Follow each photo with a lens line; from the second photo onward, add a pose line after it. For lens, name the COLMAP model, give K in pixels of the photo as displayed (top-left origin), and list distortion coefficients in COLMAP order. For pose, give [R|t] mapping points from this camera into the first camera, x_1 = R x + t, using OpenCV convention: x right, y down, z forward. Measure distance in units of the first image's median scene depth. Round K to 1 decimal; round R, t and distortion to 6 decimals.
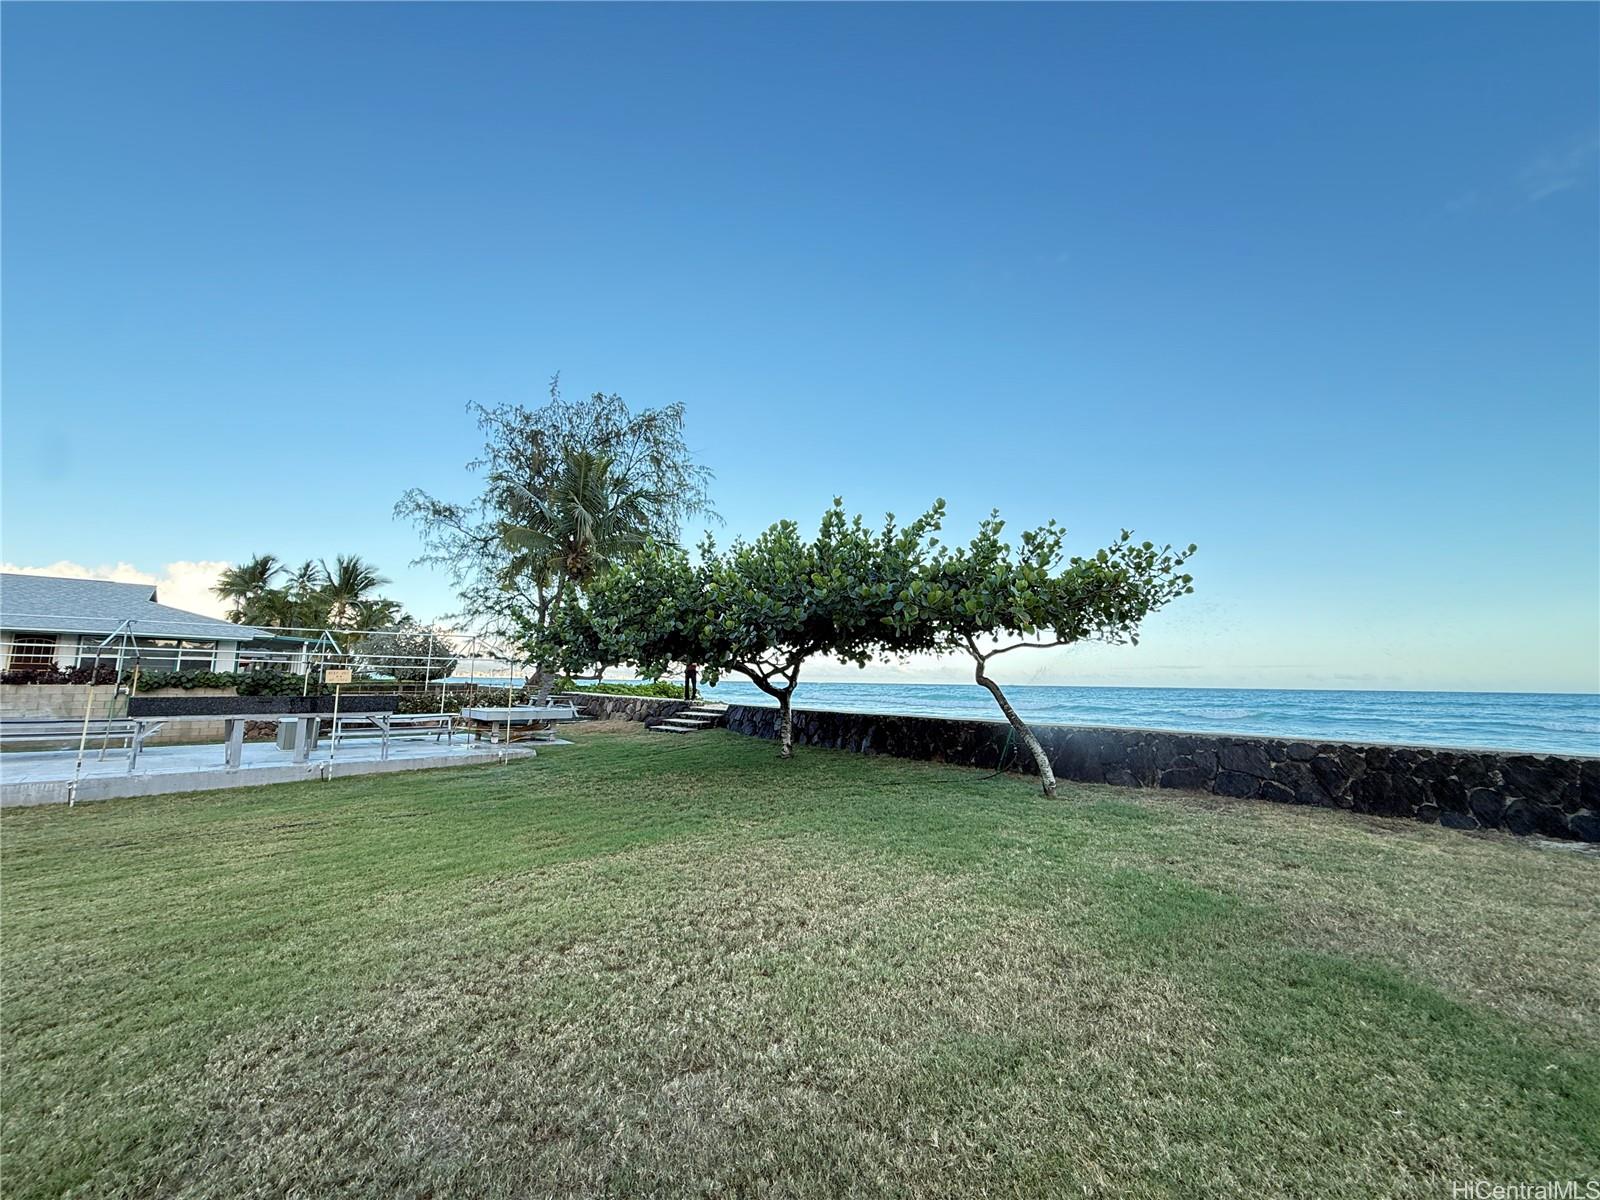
lens RADIAL K [[637.2, 0, 796.4], [0, 637.2, 600.5], [0, 0, 1]] dist [0.000107, 0.000309]
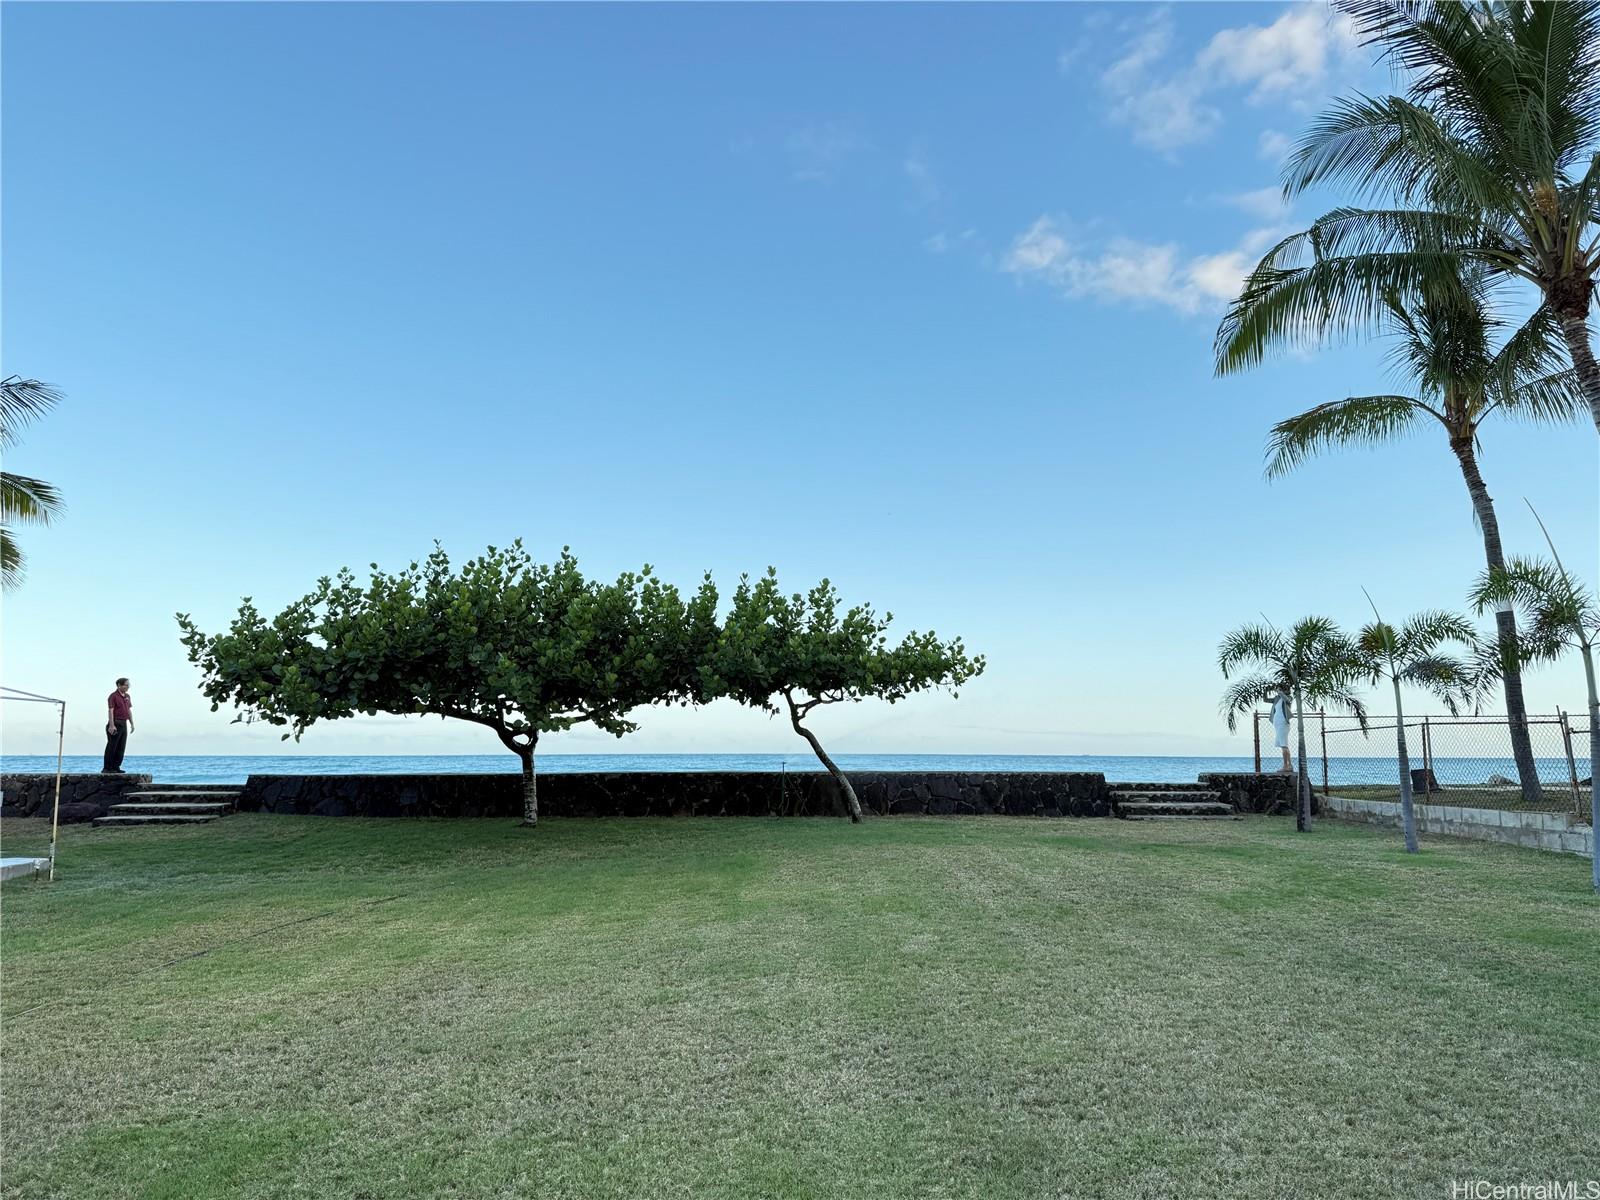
lens RADIAL K [[1115.3, 0, 800.0], [0, 1115.3, 600.0], [0, 0, 1]] dist [0.148816, -0.254265]
pose [[0.633018, 0.087897, 0.769131, -1.213127], [-0.089973, 0.995154, -0.039676, -0.029337], [-0.768891, -0.044086, 0.637858, -0.261742]]
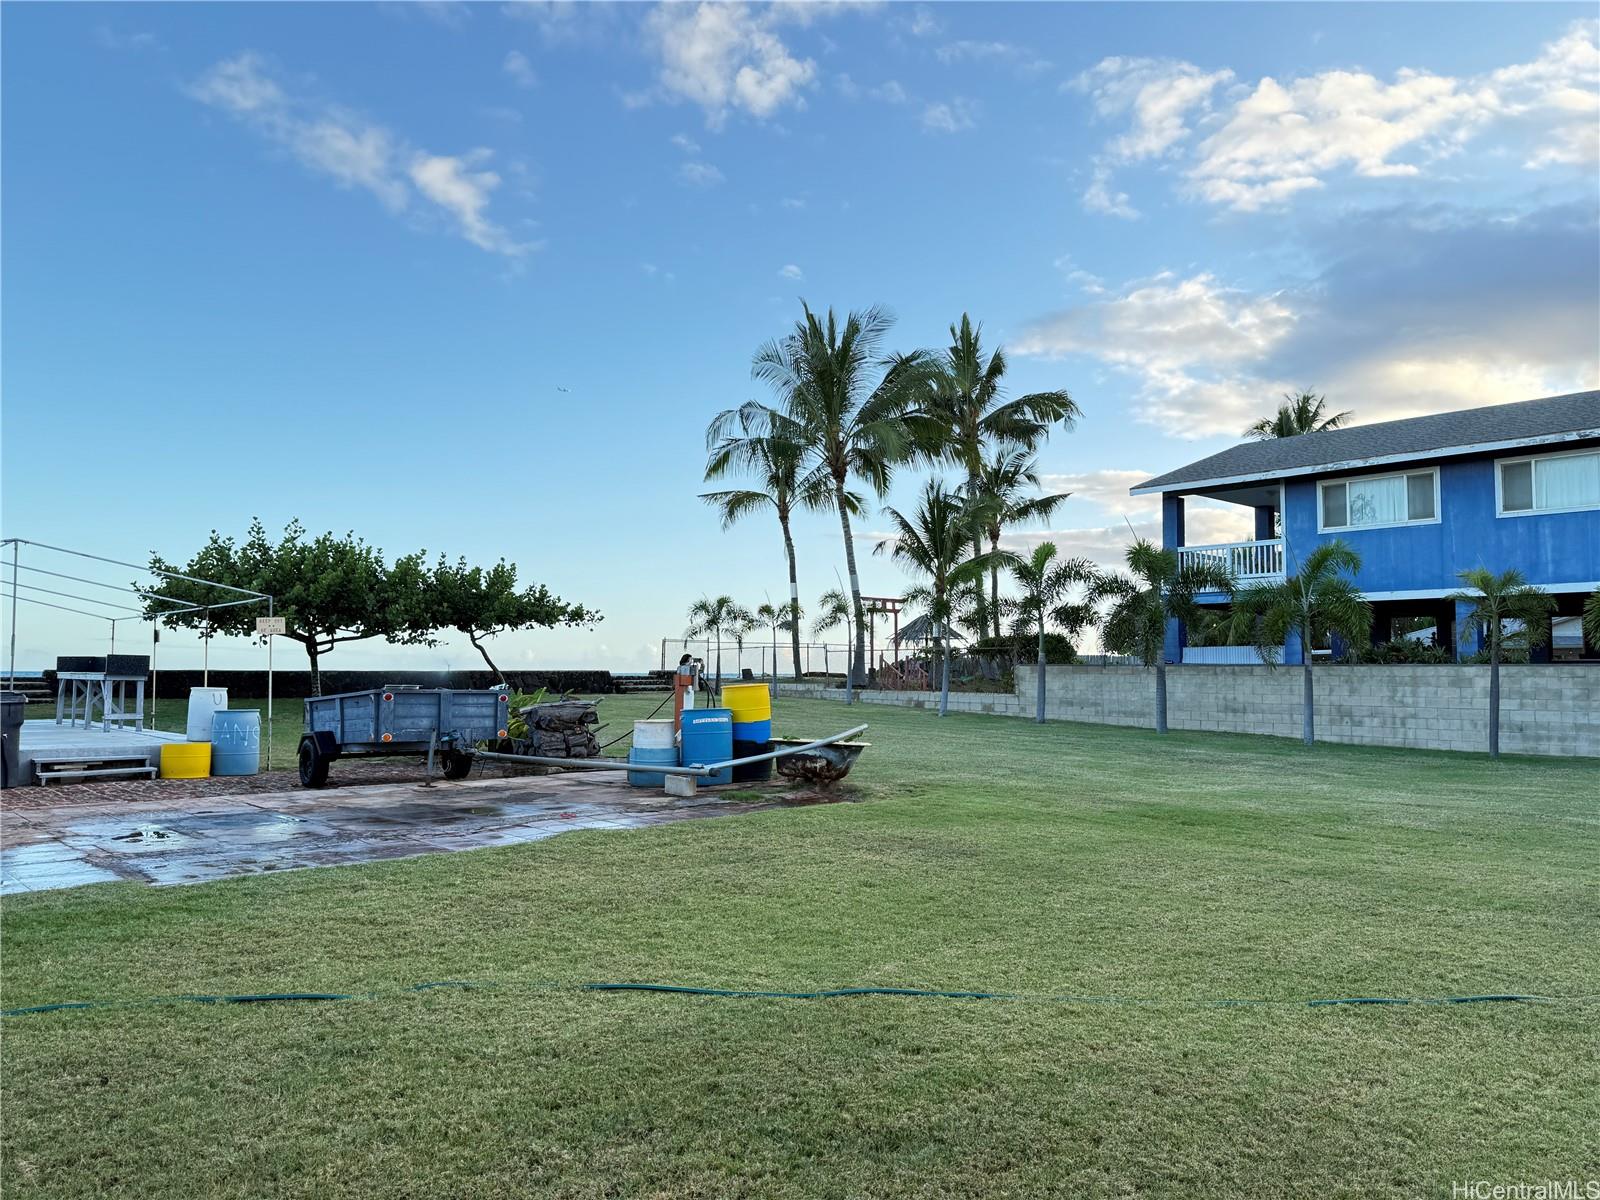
lens RADIAL K [[1082.6, 0, 800.0], [0, 1082.6, 600.0], [0, 0, 1]] dist [0.078066, -0.081770]
pose [[0.002384, 0.044752, 0.998995, -2.971626], [-0.130725, 0.990439, -0.044057, -0.004855], [-0.991416, -0.130489, 0.008212, -0.018296]]
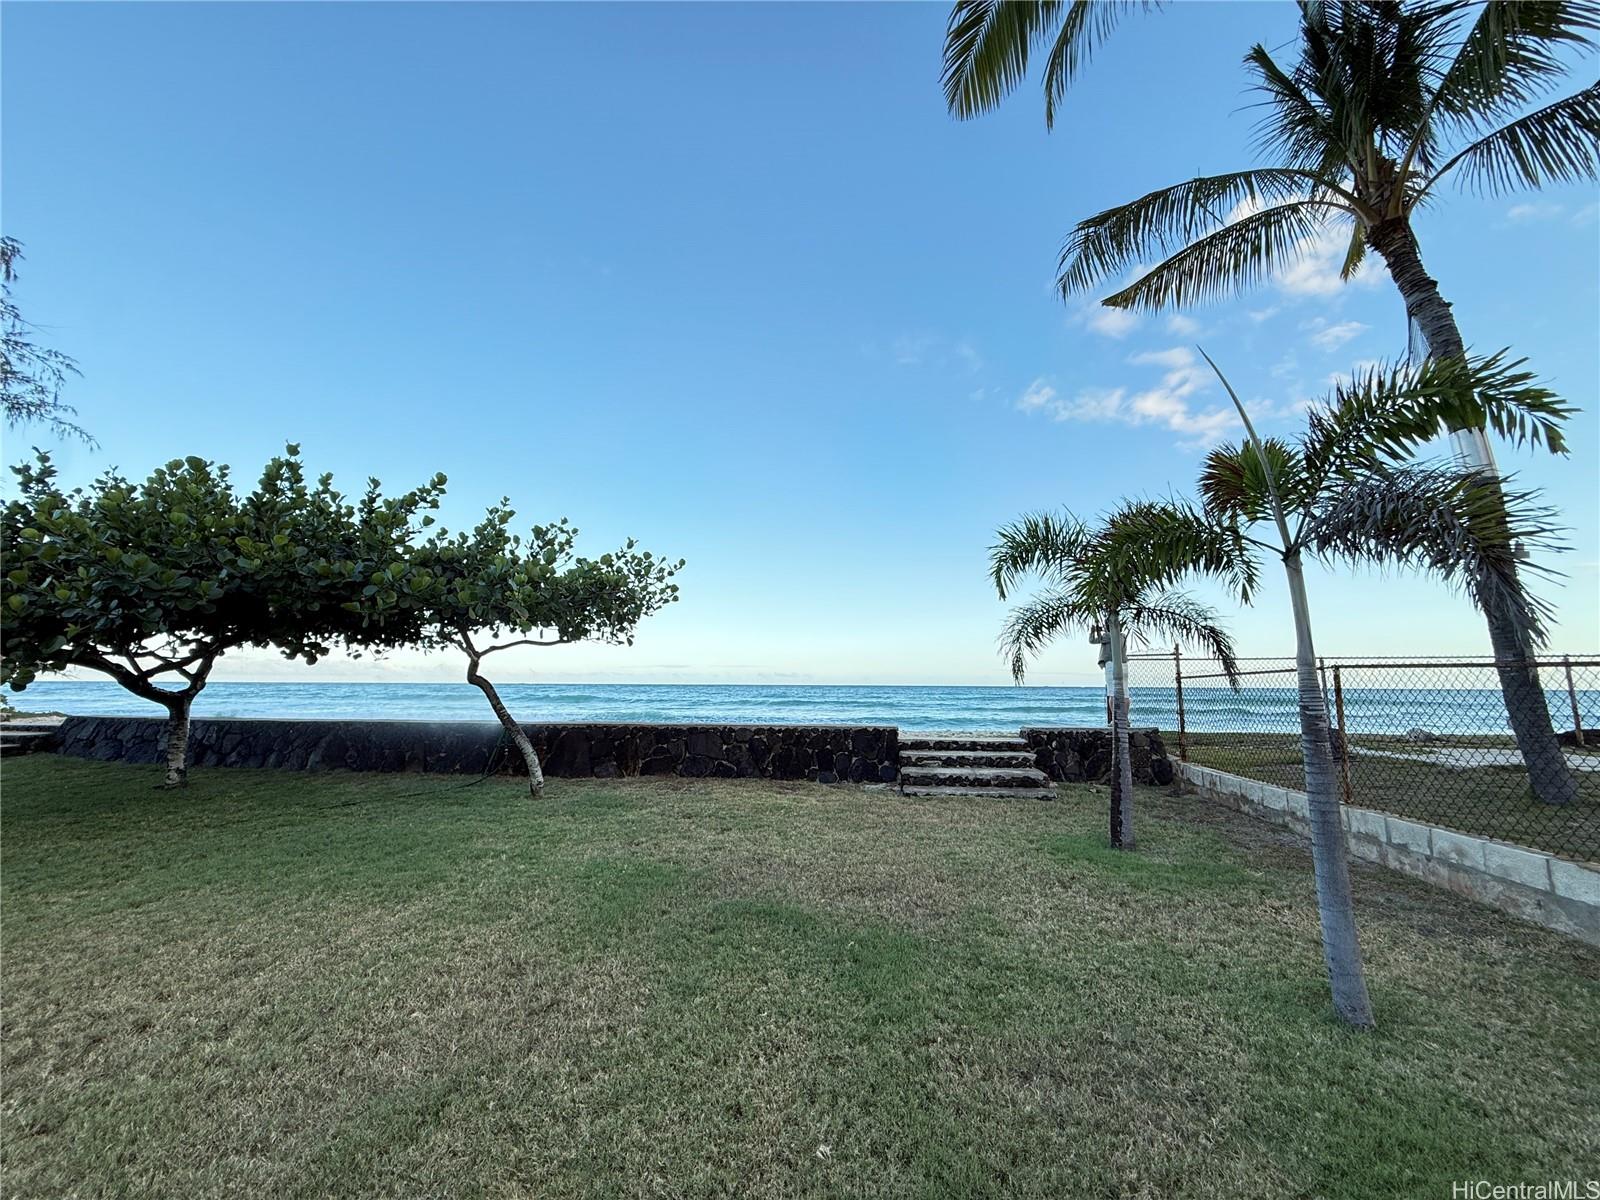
lens RADIAL K [[637.2, 0, 796.4], [0, 637.2, 600.5], [0, 0, 1]] dist [0.000107, 0.000309]
pose [[0.744809, 0.077426, 0.662771, 0.017842], [-0.079406, 0.996472, -0.027174, 0.000450], [-0.662536, -0.032388, 0.748329, 0.005731]]
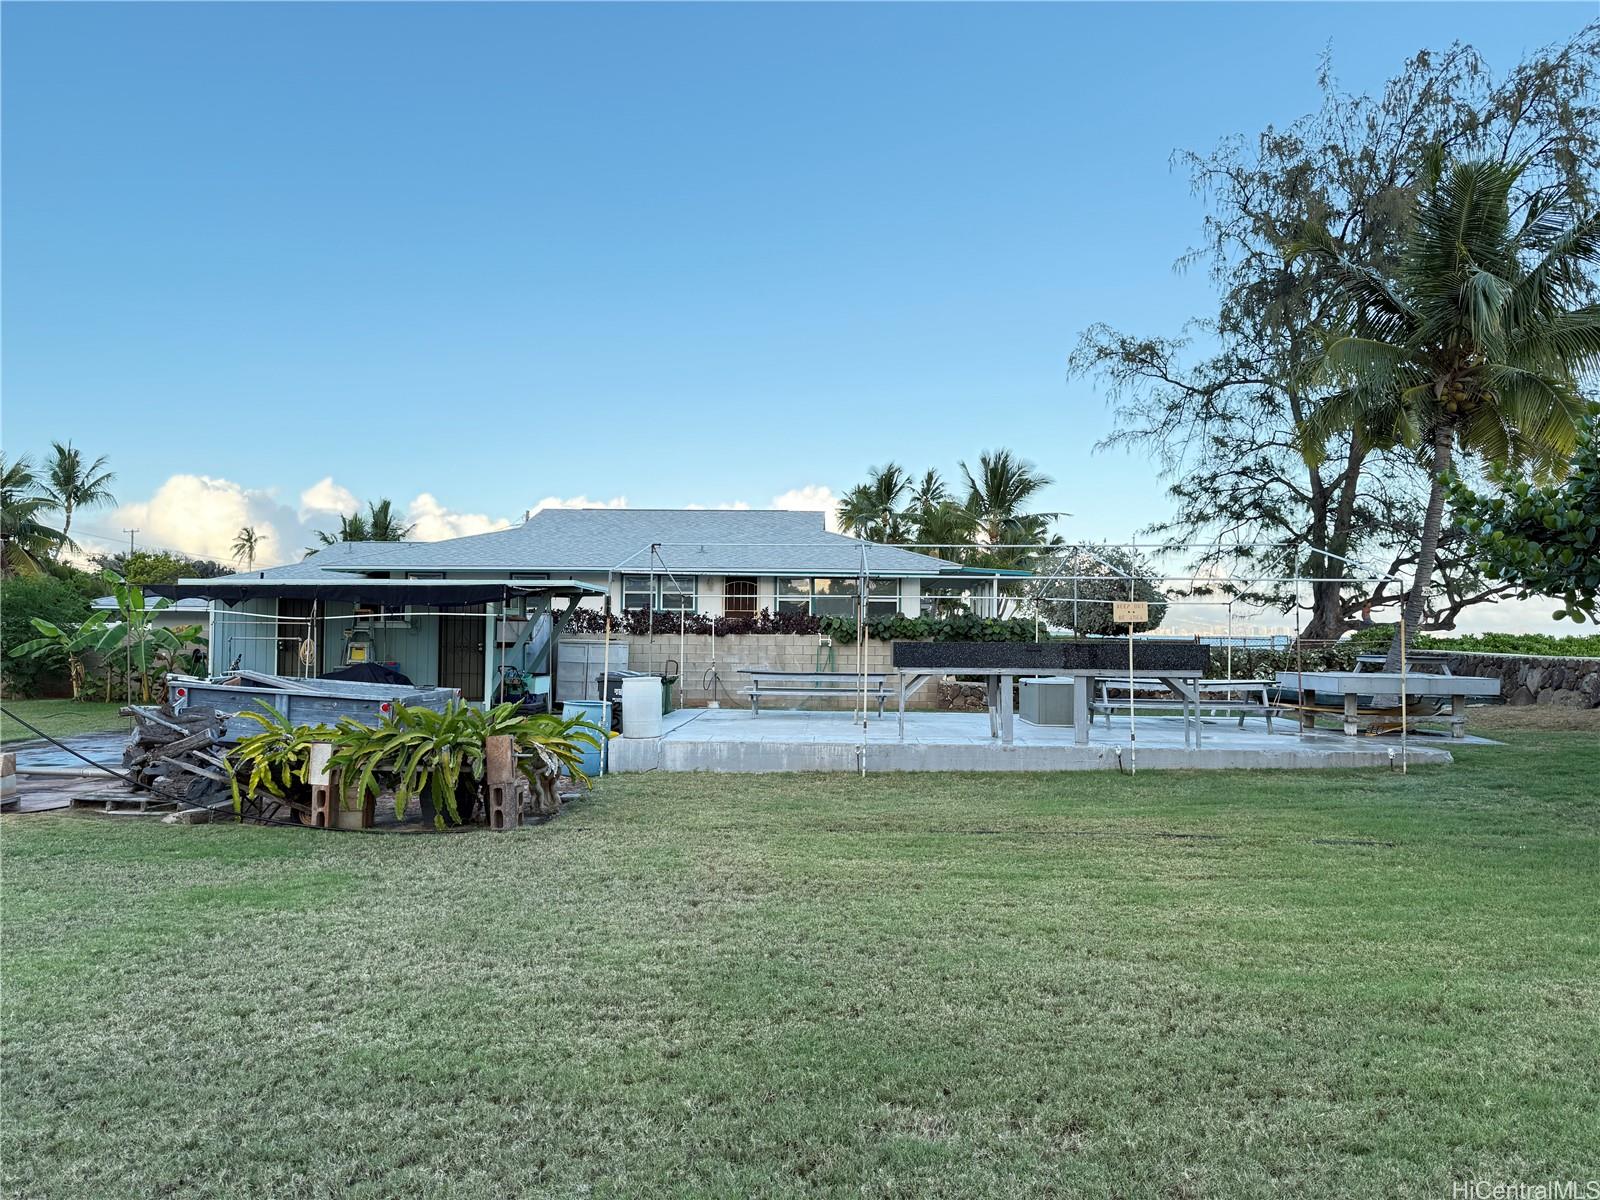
lens RADIAL K [[1125.6, 0, 800.0], [0, 1125.6, 600.0], [0, 0, 1]] dist [0.064086, -0.068796]
pose [[0.713065, -0.024876, -0.700656, -0.188081], [0.088728, 0.994537, 0.054990, 0.019225], [0.695460, -0.101379, 0.711377, -0.025772]]
